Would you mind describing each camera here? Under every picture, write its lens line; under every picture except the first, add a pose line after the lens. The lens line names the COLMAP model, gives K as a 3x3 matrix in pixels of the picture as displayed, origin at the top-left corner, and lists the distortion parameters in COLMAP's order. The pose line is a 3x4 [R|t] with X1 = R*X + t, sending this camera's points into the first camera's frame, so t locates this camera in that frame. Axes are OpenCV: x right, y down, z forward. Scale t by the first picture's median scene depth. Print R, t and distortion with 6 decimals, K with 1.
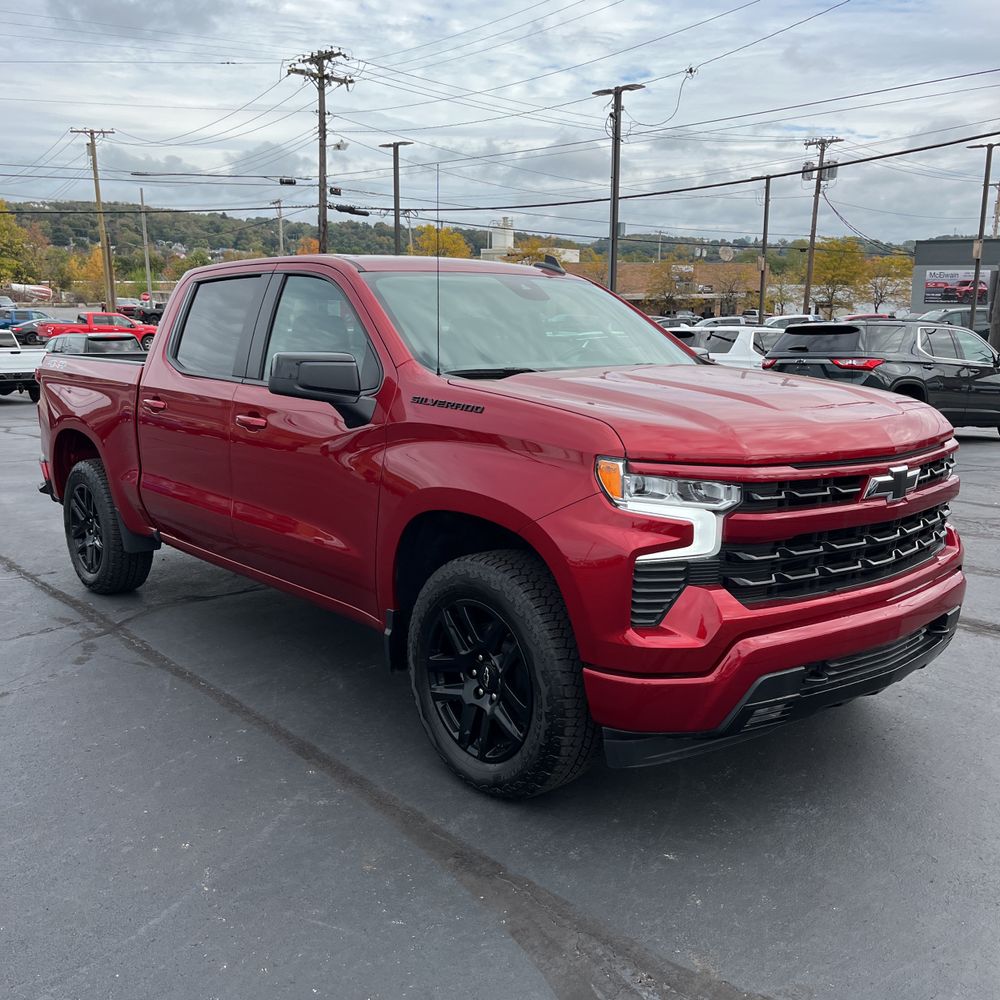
lens RADIAL K [[1011.3, 0, 513.6], [0, 1011.3, 510.9], [0, 0, 1]] dist [0.074489, -0.105393]
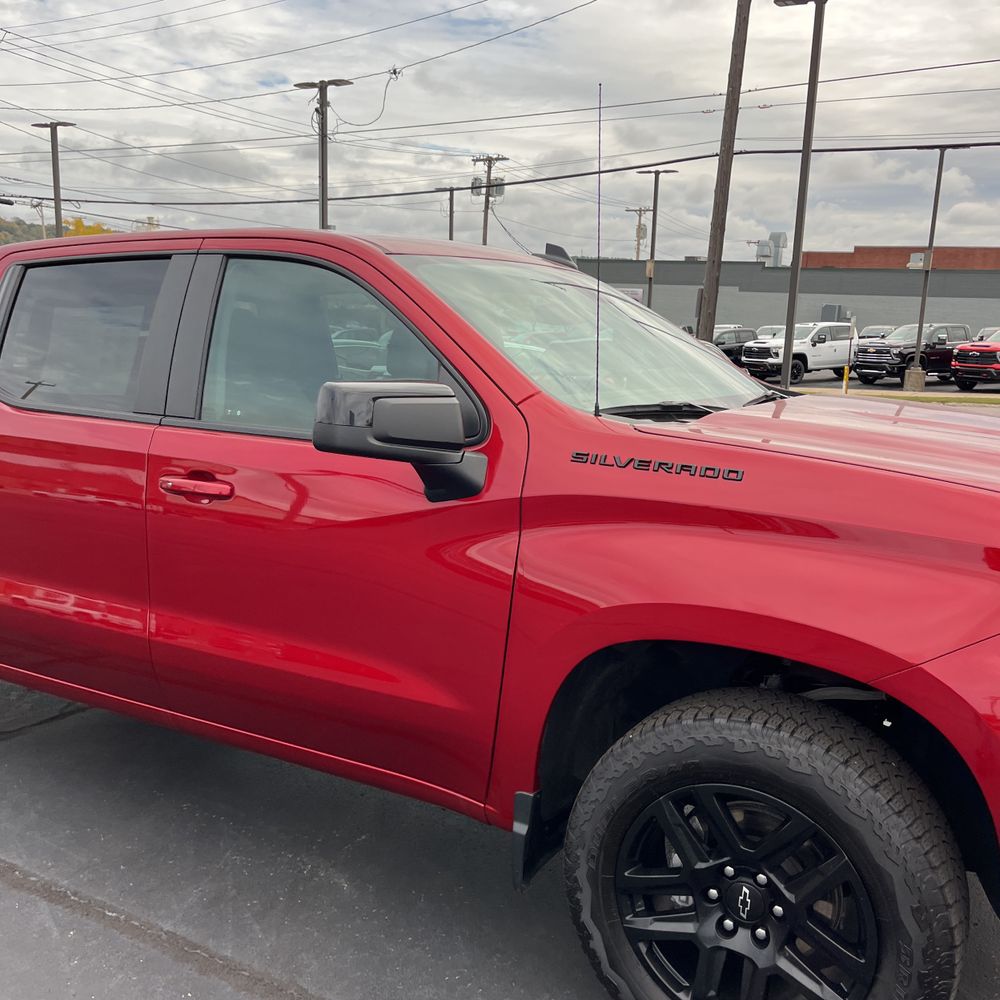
lens RADIAL K [[1020.4, 0, 499.9], [0, 1020.4, 503.0], [0, 0, 1]] dist [0.043124, -0.042083]
pose [[0.948665, -0.039563, 0.313798, -0.248397], [0.045089, 0.998929, -0.010370, -0.056537], [-0.313051, 0.023986, 0.949433, 0.307006]]
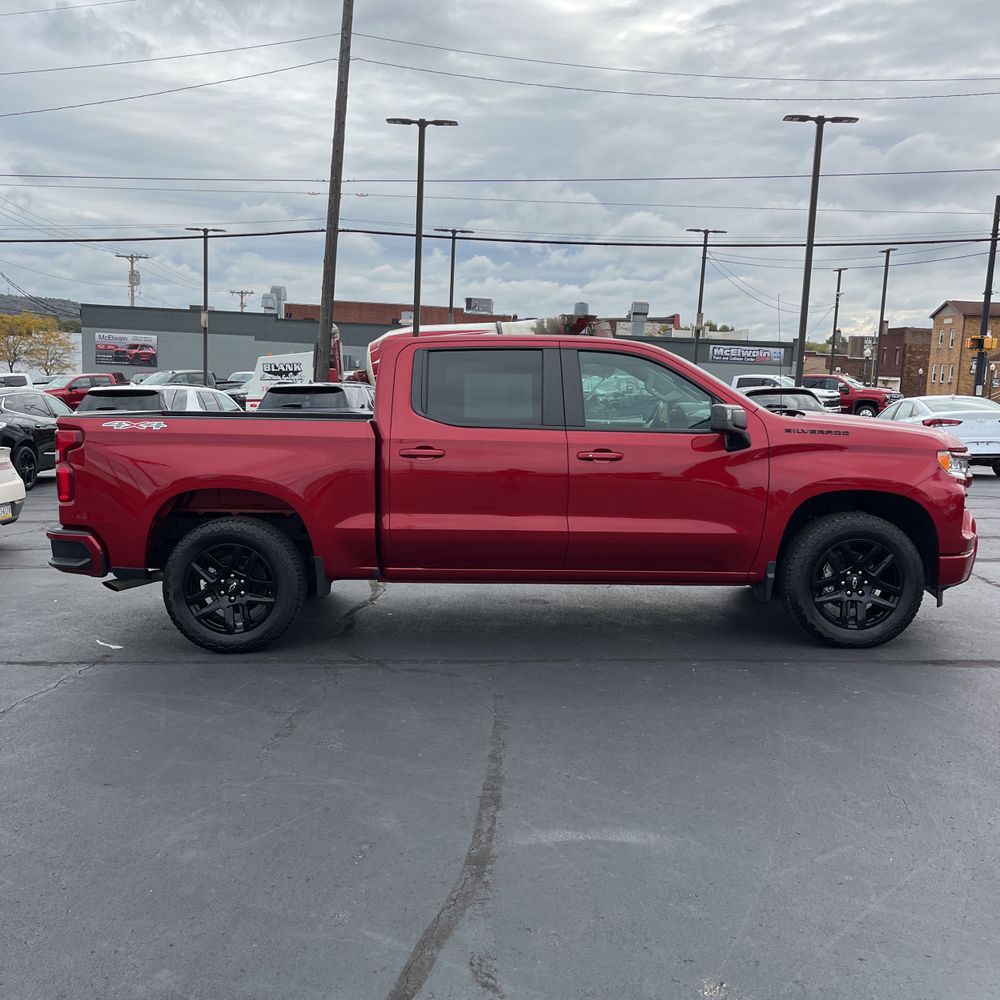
lens RADIAL K [[1011.3, 0, 513.6], [0, 1011.3, 510.9], [0, 0, 1]] dist [0.074489, -0.105393]
pose [[0.654443, -0.088115, 0.750960, -1.214844], [0.130714, 0.991417, 0.002415, -0.030379], [-0.744727, 0.096580, 0.660343, 0.175711]]
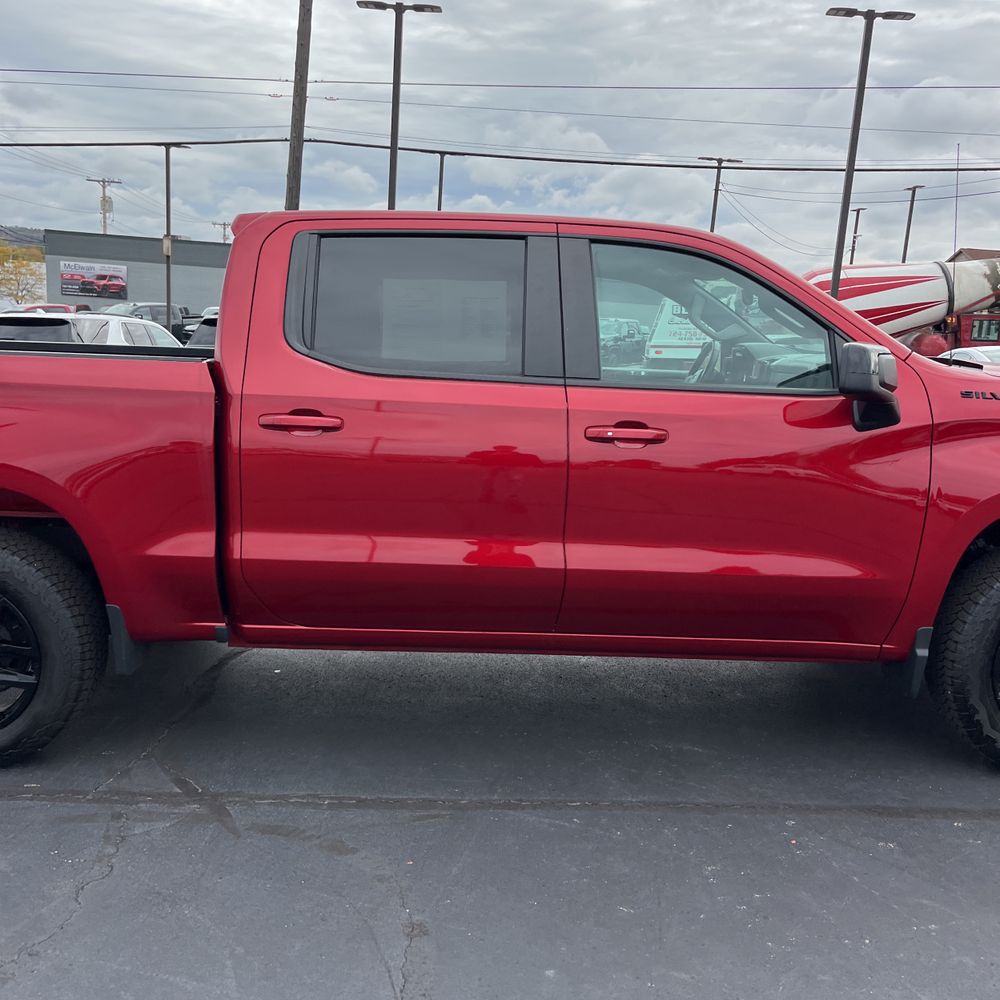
lens RADIAL K [[1011.3, 0, 513.6], [0, 1011.3, 510.9], [0, 0, 1]] dist [0.074489, -0.105393]
pose [[0.650537, -0.115332, 0.750667, -0.787712], [0.110743, 0.992243, 0.056476, -0.074886], [-0.751357, 0.046392, 0.658263, 0.510169]]
